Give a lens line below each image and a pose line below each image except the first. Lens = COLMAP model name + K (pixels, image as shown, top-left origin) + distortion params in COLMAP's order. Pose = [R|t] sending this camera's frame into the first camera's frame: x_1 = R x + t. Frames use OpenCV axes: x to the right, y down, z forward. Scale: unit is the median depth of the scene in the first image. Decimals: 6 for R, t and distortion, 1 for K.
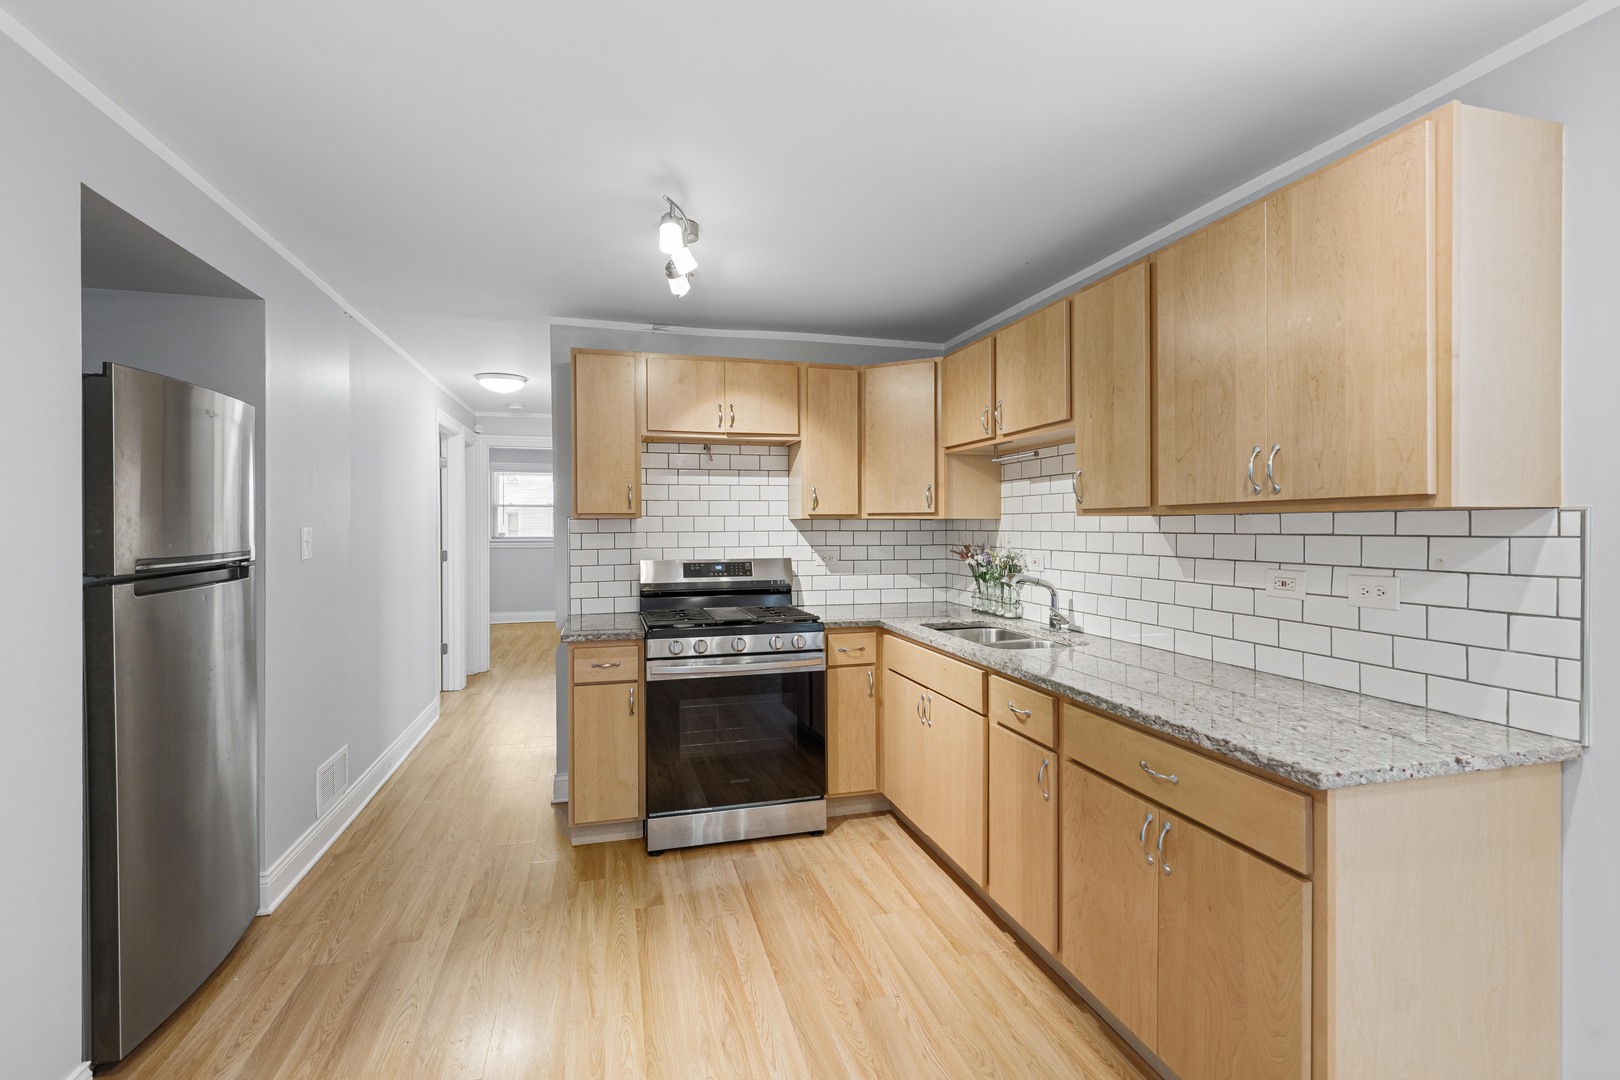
lens RADIAL K [[744.1, 0, 802.9], [0, 744.1, 519.7], [0, 0, 1]] dist [0.008597, -0.001807]
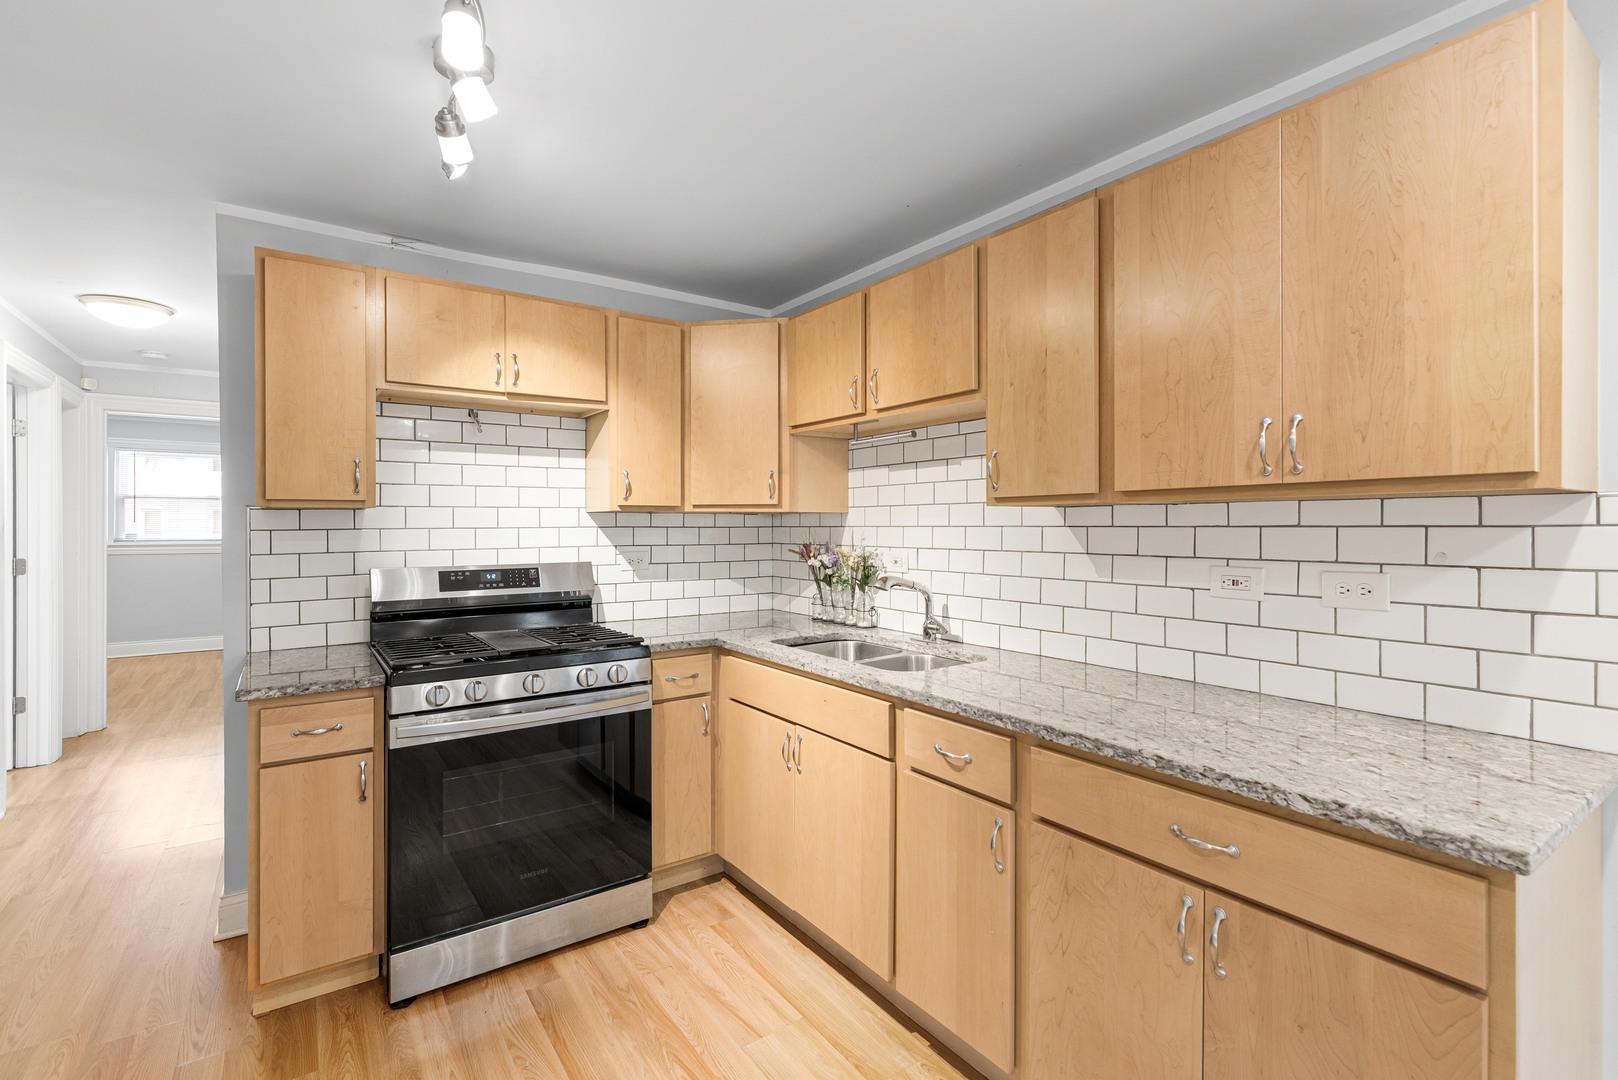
lens RADIAL K [[743.2, 0, 807.3], [0, 743.2, 519.6], [0, 0, 1]] dist [0.008597, -0.001807]
pose [[0.940125, 0.003834, 0.340809, -0.087956], [-0.003276, 0.999992, -0.002215, 0.010686], [-0.340814, 0.000966, 0.940130, 0.246394]]
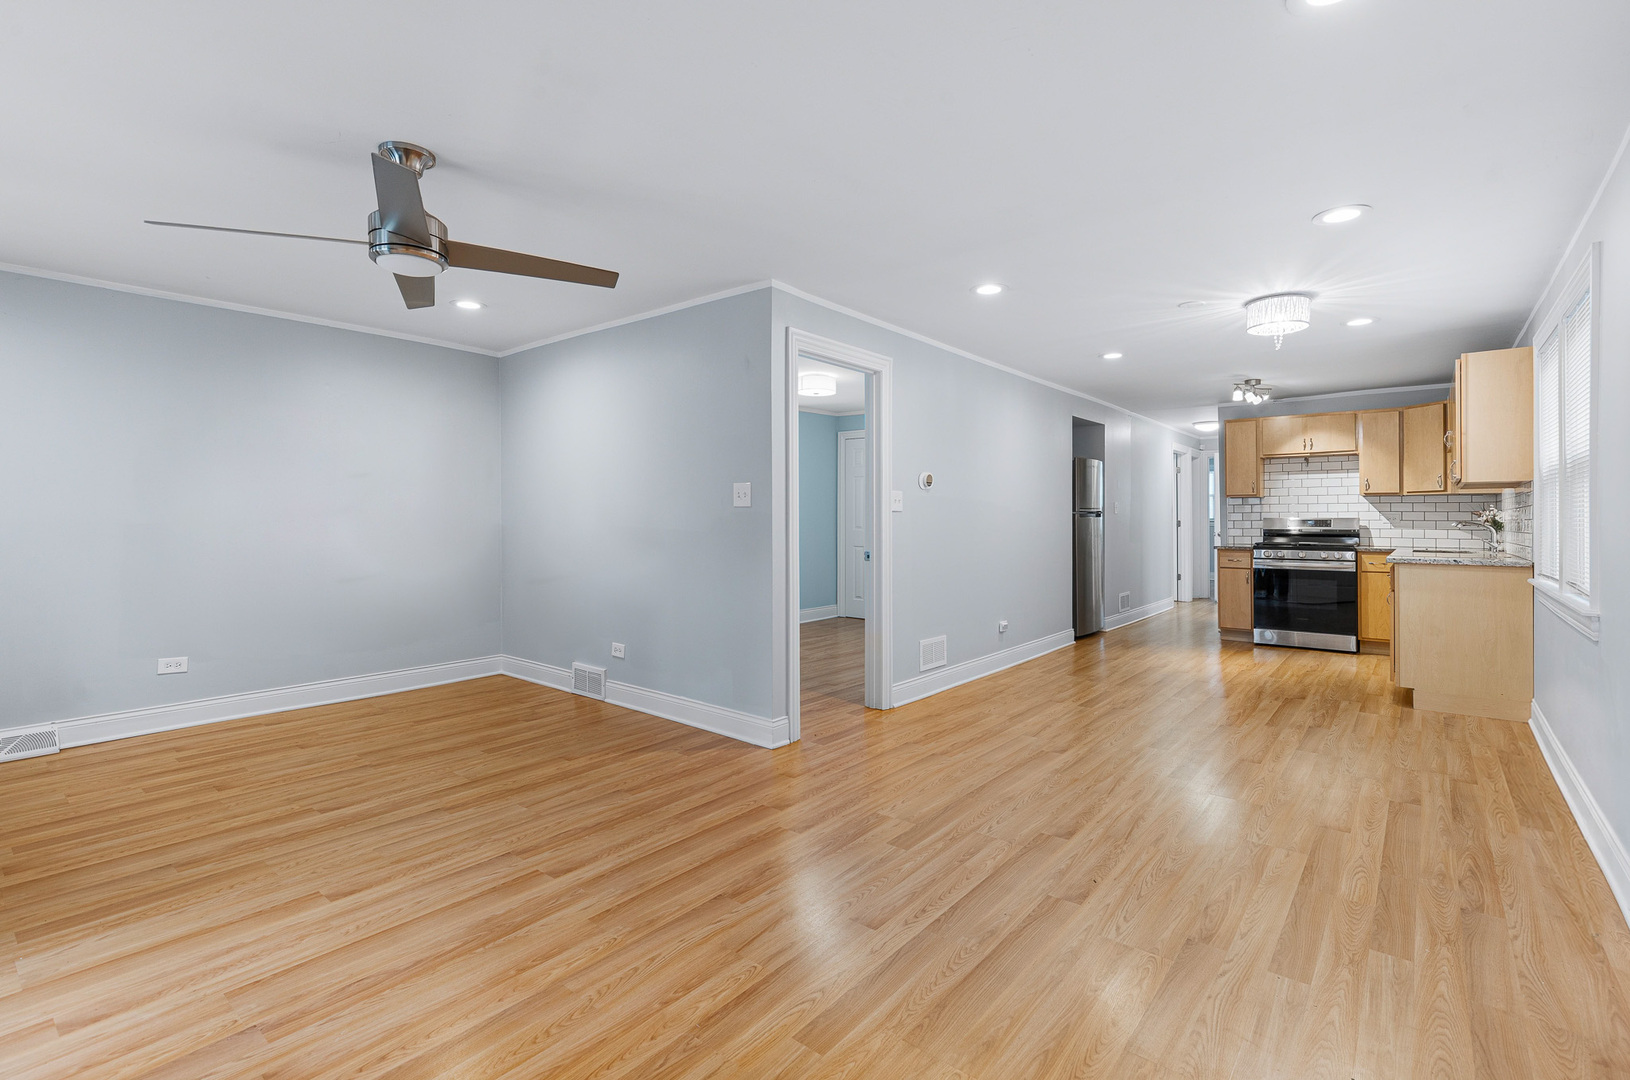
lens RADIAL K [[748.7, 0, 807.0], [0, 748.7, 511.8], [0, 0, 1]] dist [0.008597, -0.001807]
pose [[0.584995, -0.004661, -0.811023, 0.867409], [0.001643, 0.999988, -0.004562, 0.055187], [0.811035, 0.001336, 0.584996, -1.466372]]
